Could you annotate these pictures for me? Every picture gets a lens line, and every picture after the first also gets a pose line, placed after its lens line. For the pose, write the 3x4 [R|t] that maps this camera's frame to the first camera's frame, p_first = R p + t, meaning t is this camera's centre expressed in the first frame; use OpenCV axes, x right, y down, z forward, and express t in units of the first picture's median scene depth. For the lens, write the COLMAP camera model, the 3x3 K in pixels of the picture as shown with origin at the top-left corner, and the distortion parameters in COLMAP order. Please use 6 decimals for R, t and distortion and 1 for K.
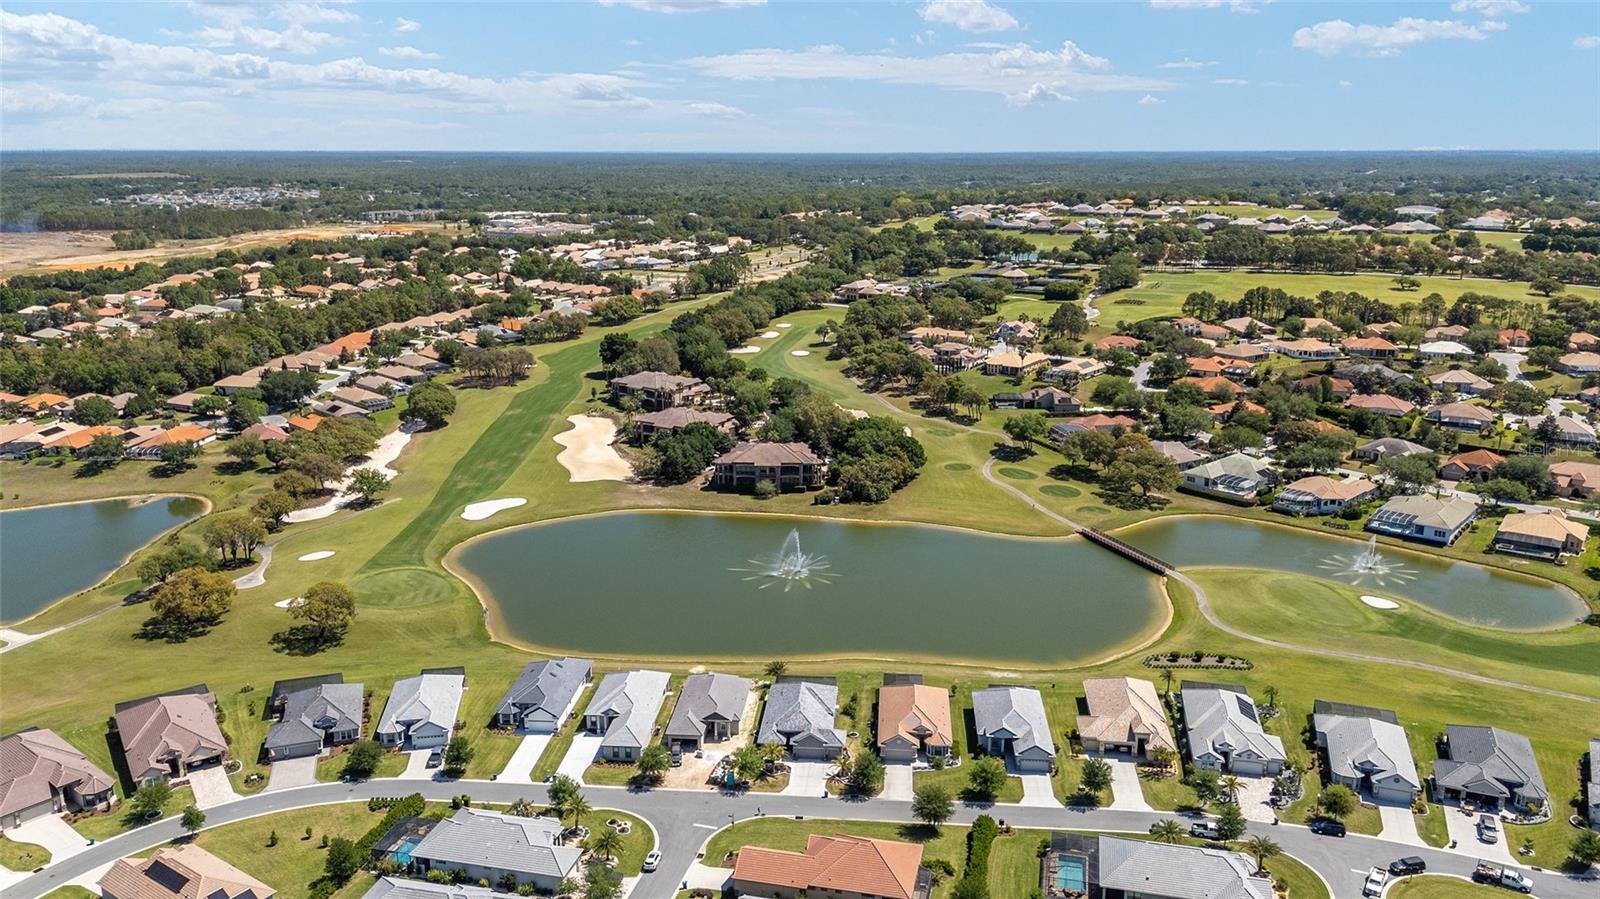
lens RADIAL K [[1181.3, 0, 798.8], [0, 1181.3, 445.1], [0, 0, 1]] dist [0.029776, -0.012834]
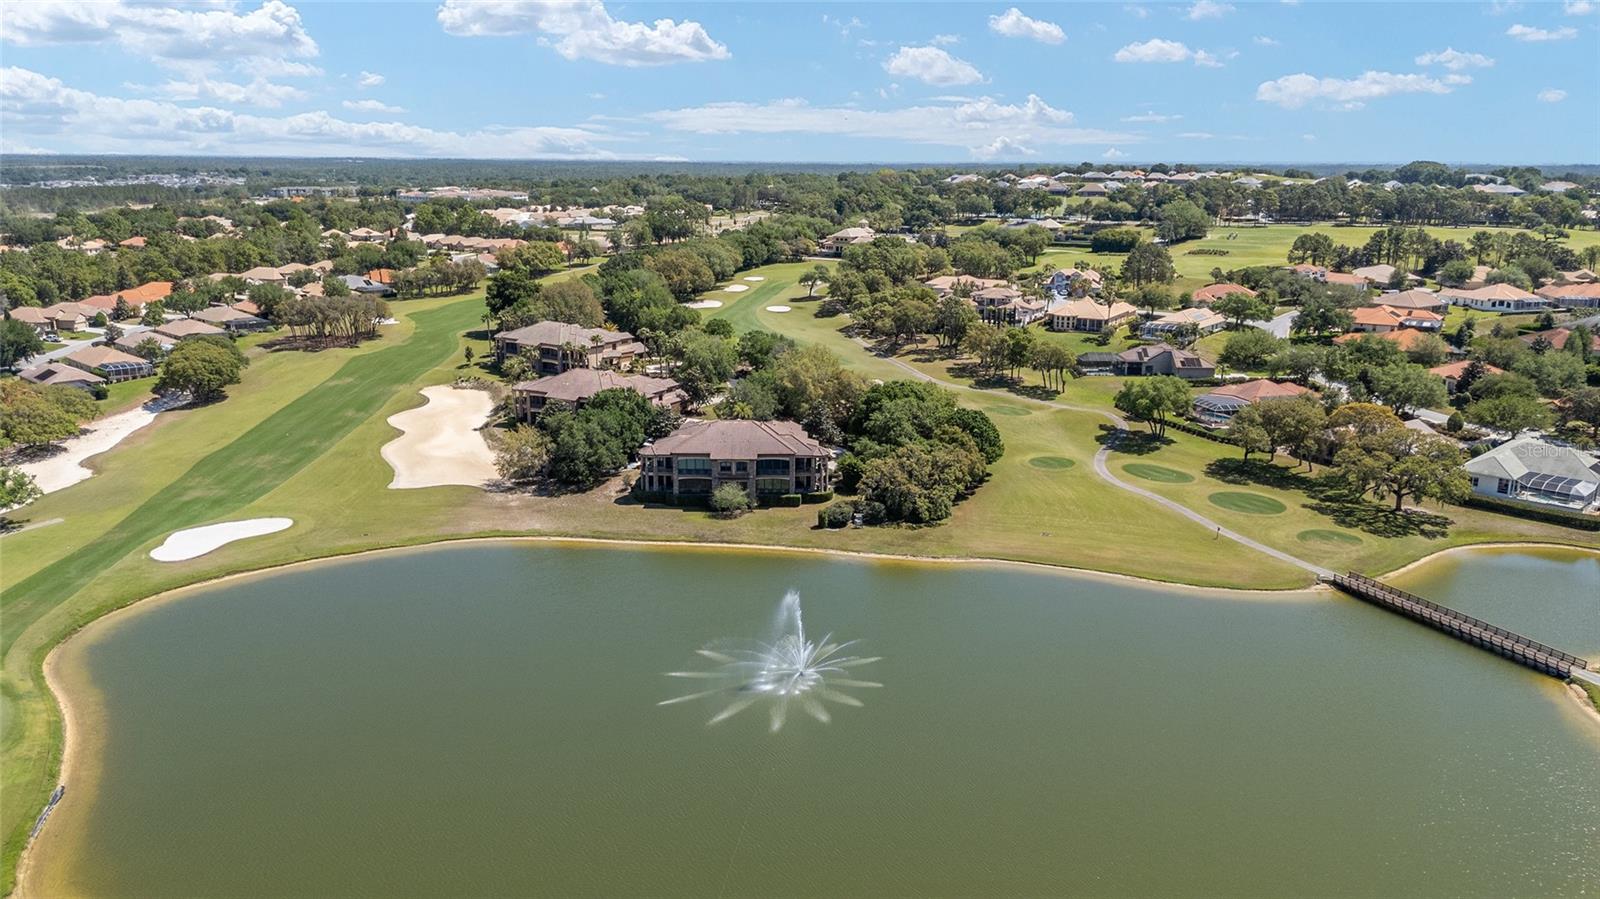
lens RADIAL K [[1181.3, 0, 796.8], [0, 1181.3, 452.6], [0, 0, 1]] dist [0.029776, -0.012834]
pose [[0.999585, -0.001609, 0.028758, -0.010224], [0.001662, 0.999997, -0.001820, 0.012802], [-0.028755, 0.001867, 0.999585, 0.358461]]
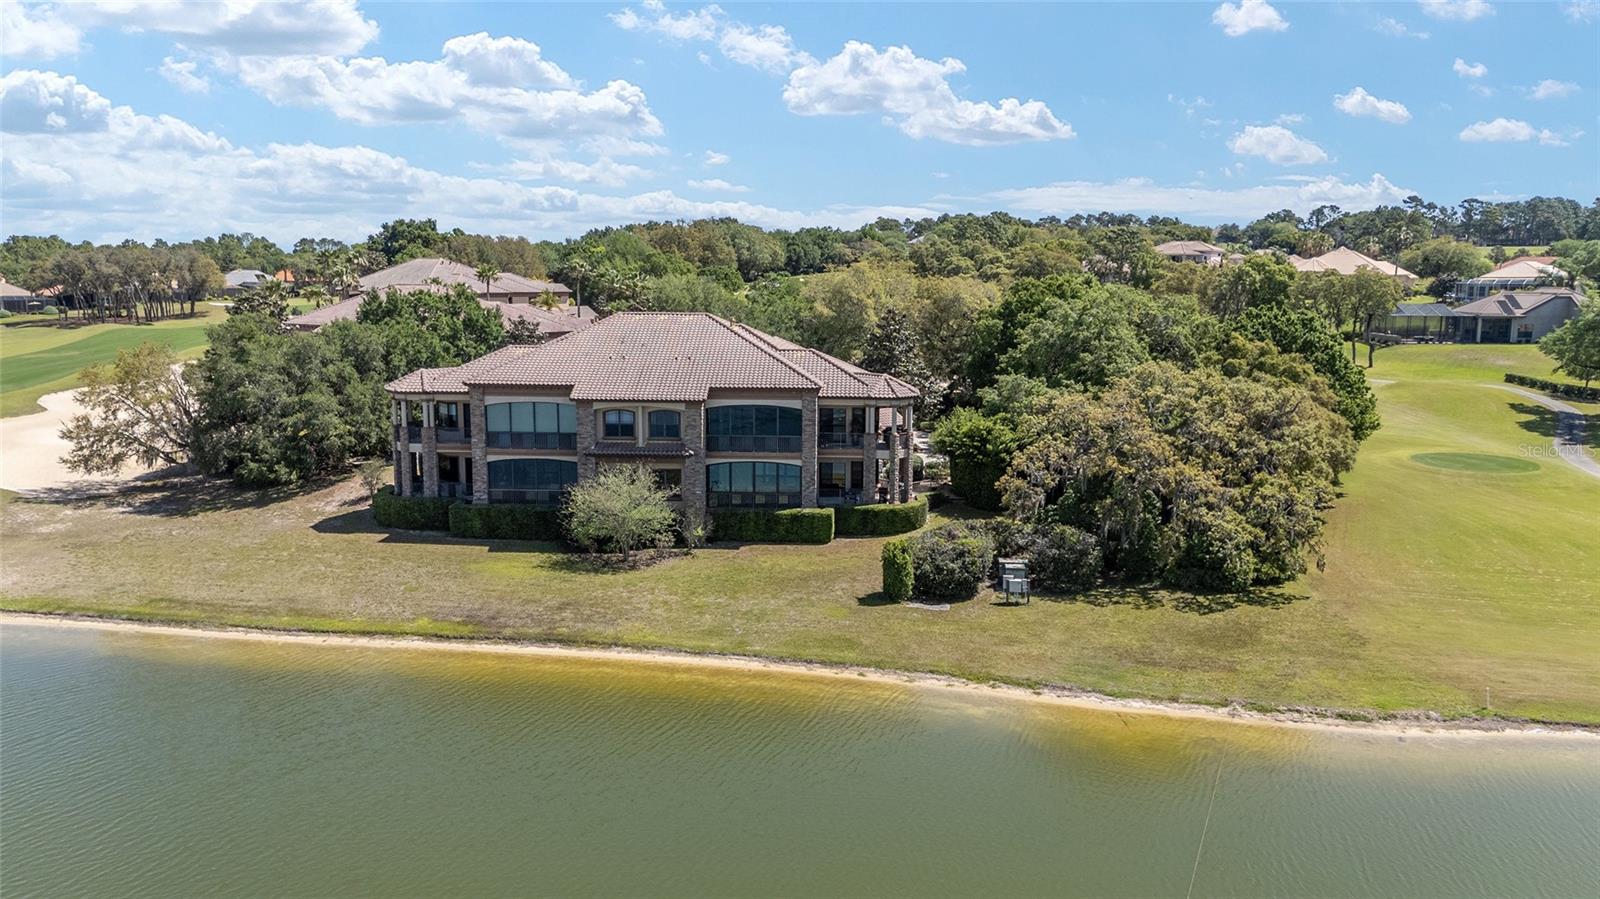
lens RADIAL K [[1181.3, 0, 801.7], [0, 1181.3, 447.2], [0, 0, 1]] dist [0.029776, -0.012834]
pose [[0.999576, 0.011208, -0.026868, 0.004877], [-0.013877, 0.994759, -0.101297, 0.036899], [0.025592, 0.101627, 0.994493, 0.668553]]
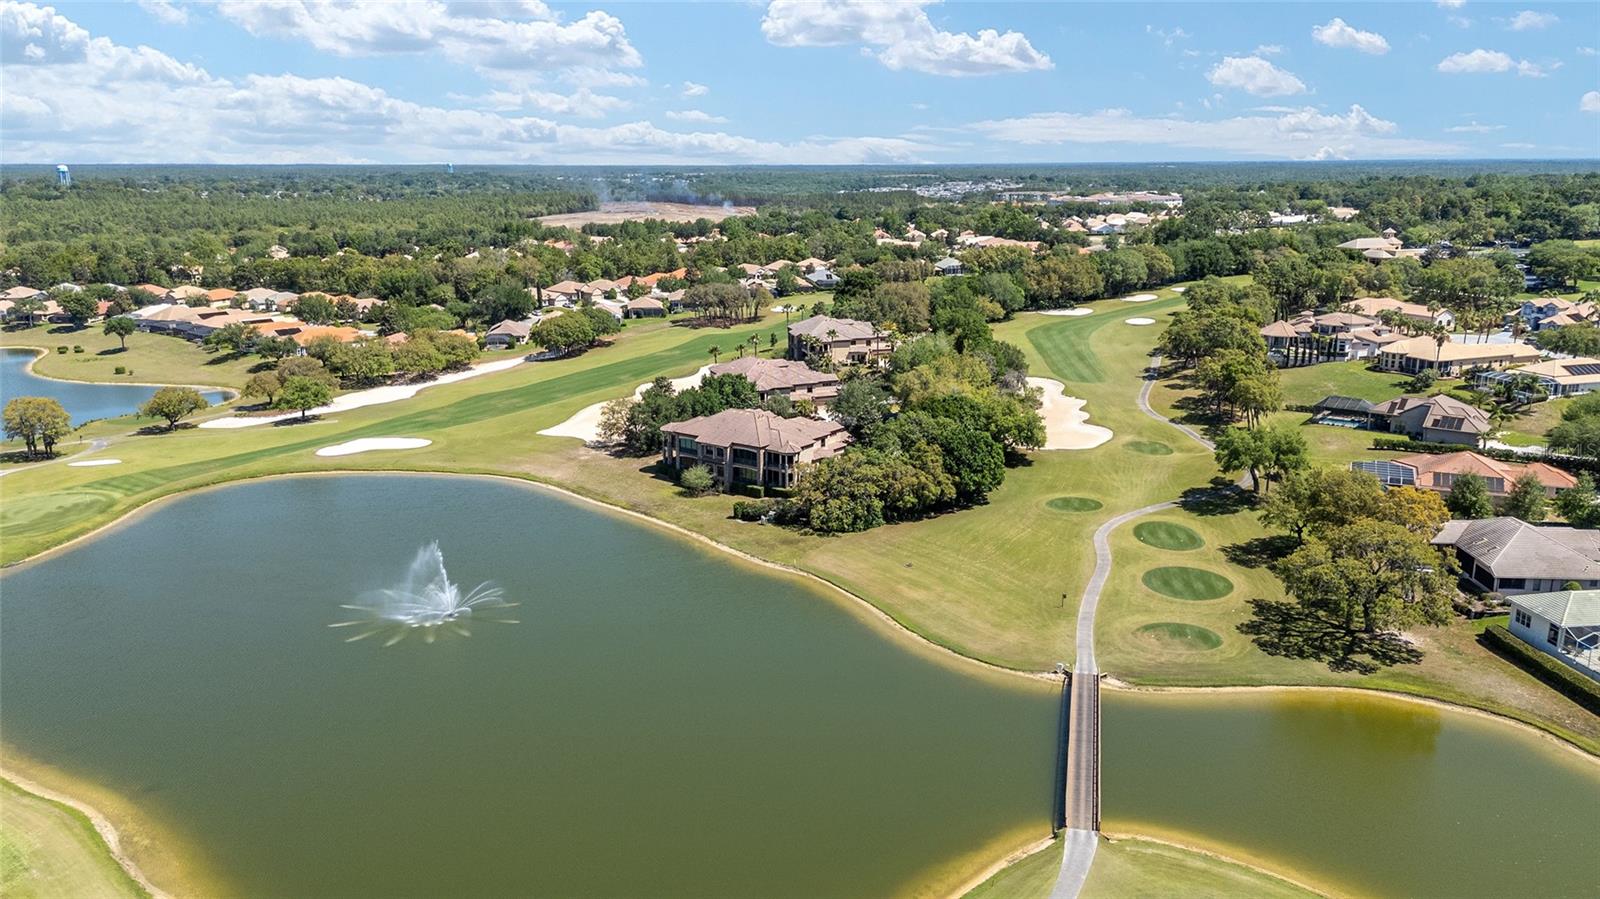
lens RADIAL K [[1181.3, 0, 801.1], [0, 1181.3, 458.0], [0, 0, 1]] dist [0.029776, -0.012834]
pose [[0.807597, 0.139154, -0.573082, 0.294808], [-0.139973, 0.989223, 0.042947, -0.006406], [0.572882, 0.045532, 0.818372, 0.442889]]
